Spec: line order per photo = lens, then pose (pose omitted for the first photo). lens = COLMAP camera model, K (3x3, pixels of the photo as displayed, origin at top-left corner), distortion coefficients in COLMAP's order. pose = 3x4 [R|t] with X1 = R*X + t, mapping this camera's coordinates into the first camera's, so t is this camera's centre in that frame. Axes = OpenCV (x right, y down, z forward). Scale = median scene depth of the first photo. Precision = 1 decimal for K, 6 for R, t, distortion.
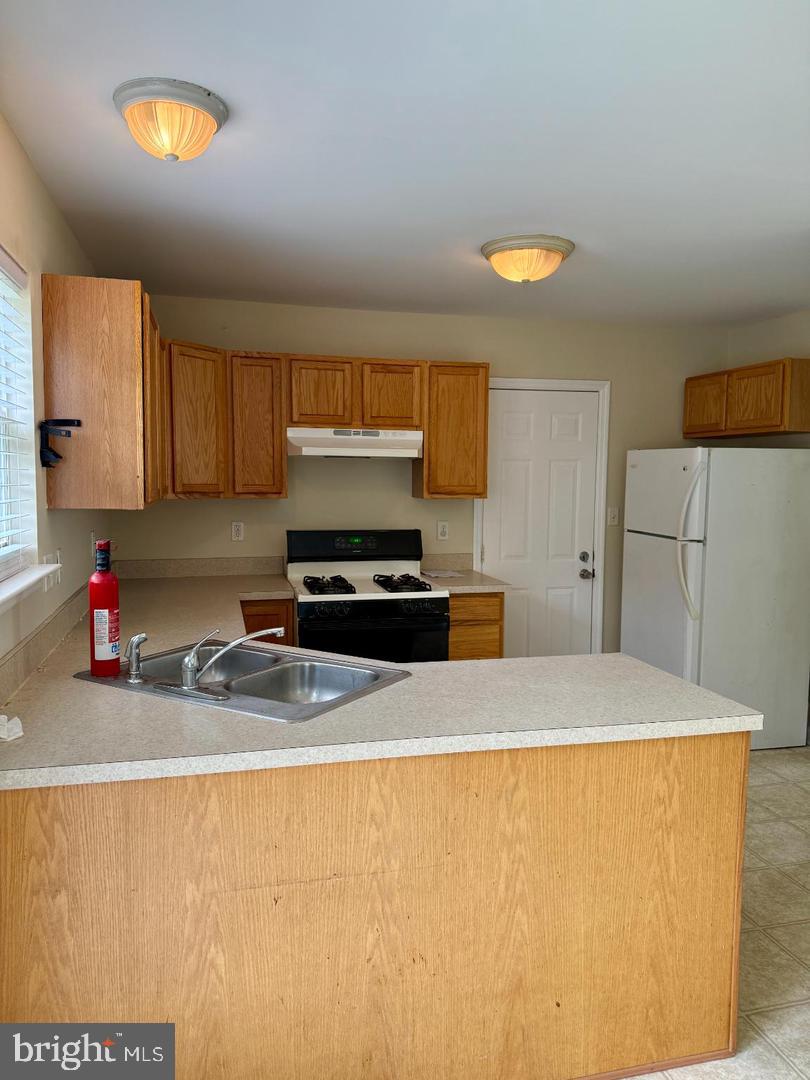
lens RADIAL K [[753.5, 0, 405.0], [0, 753.5, 540.0], [0, 0, 1]] dist [0.095696, 0.000058]
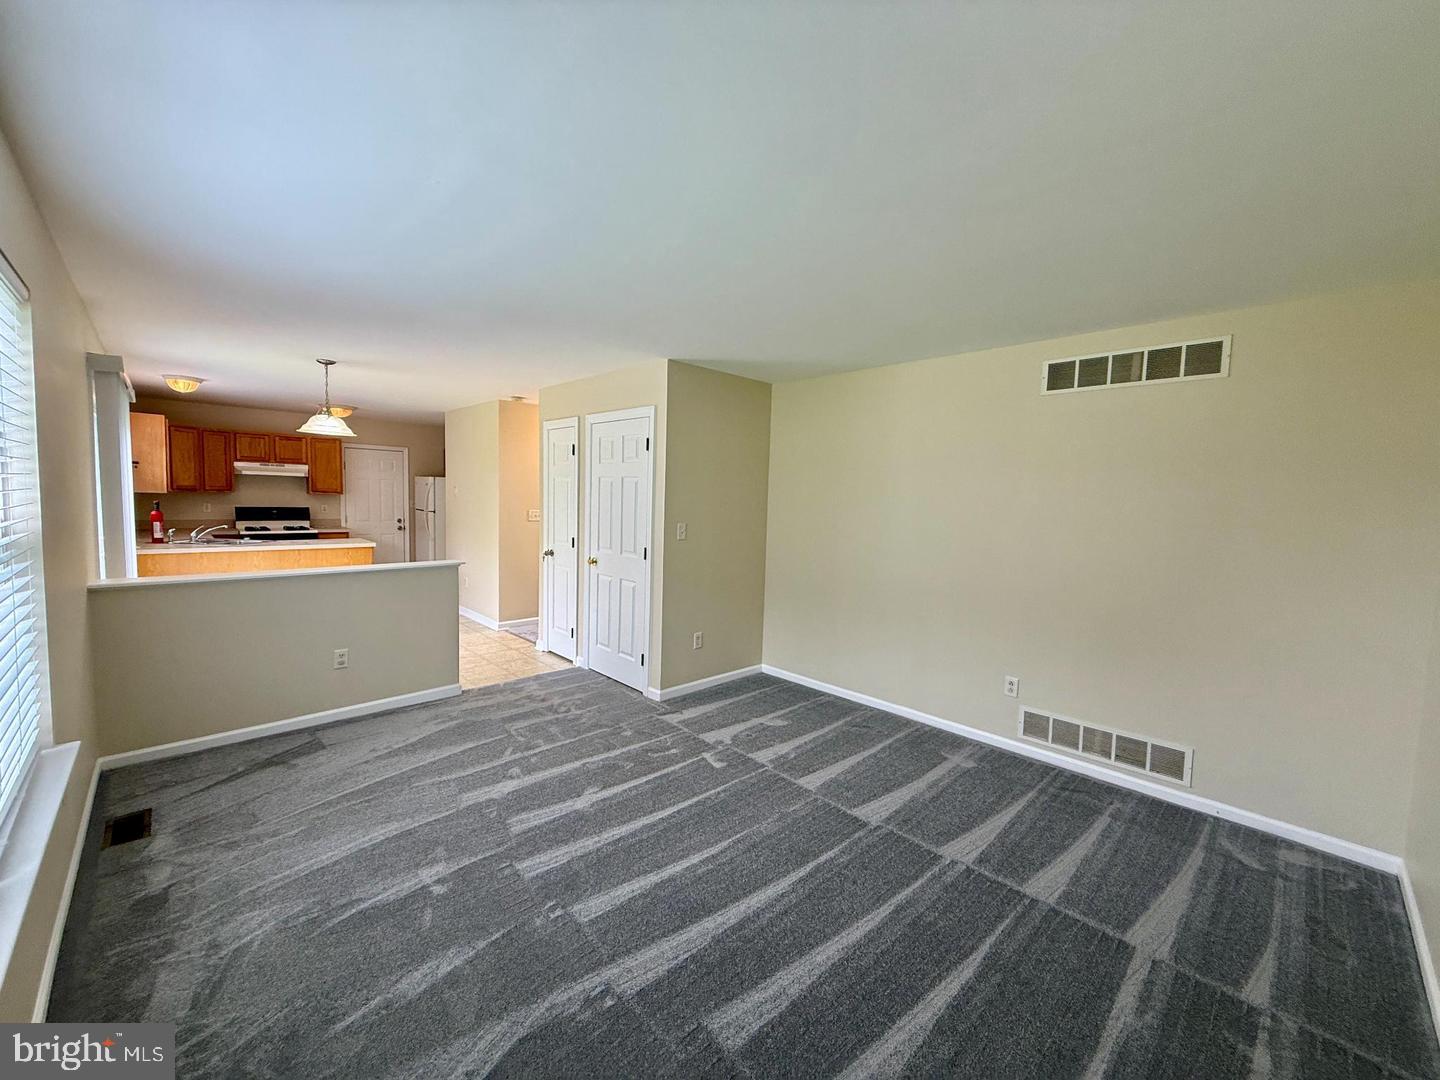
lens RADIAL K [[573.5, 0, 720.0], [0, 573.5, 540.0], [0, 0, 1]] dist [-0.000959, -0.000098]
pose [[0.866511, -0.020649, 0.498731, 0.246027], [0.019268, 0.999783, 0.007917, 0.101994], [-0.498786, 0.002749, 0.866721, -1.224066]]
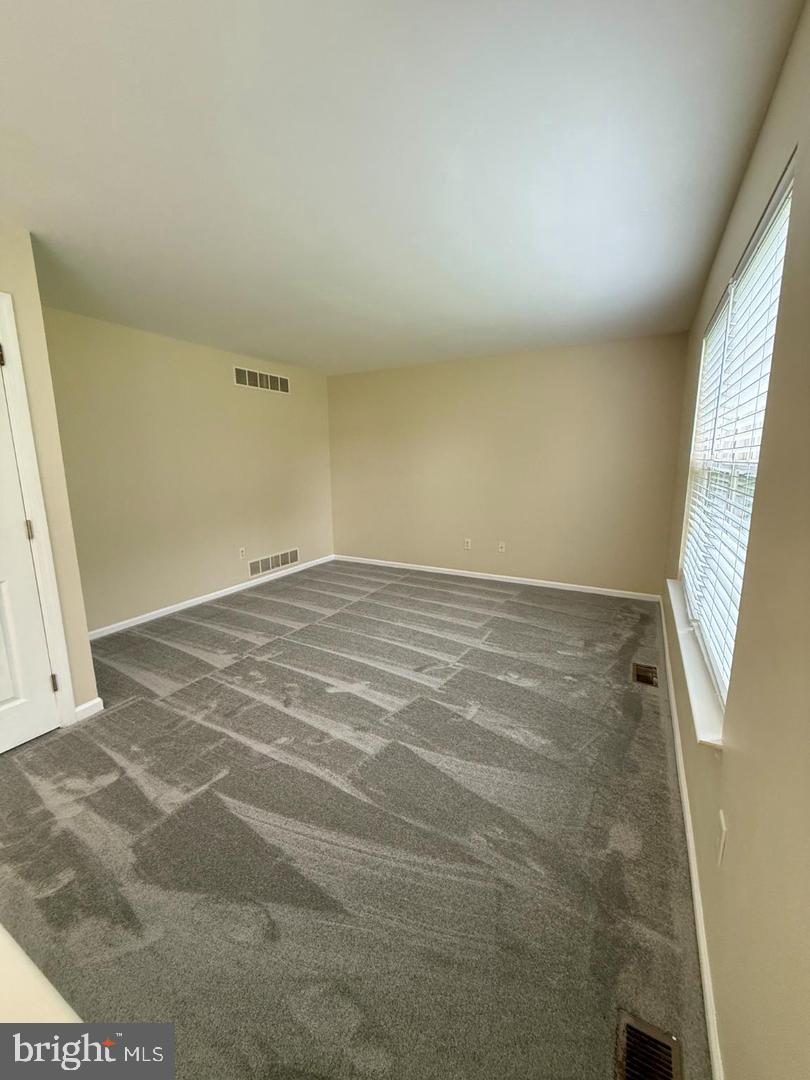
lens RADIAL K [[430.1, 0, 405.0], [0, 430.1, 540.0], [0, 0, 1]] dist [-0.000959, -0.000098]
pose [[-0.738558, -0.136564, 0.660214, -0.963120], [0.046136, 0.966737, 0.251579, -0.203496], [-0.672610, 0.216265, -0.707690, 3.433934]]
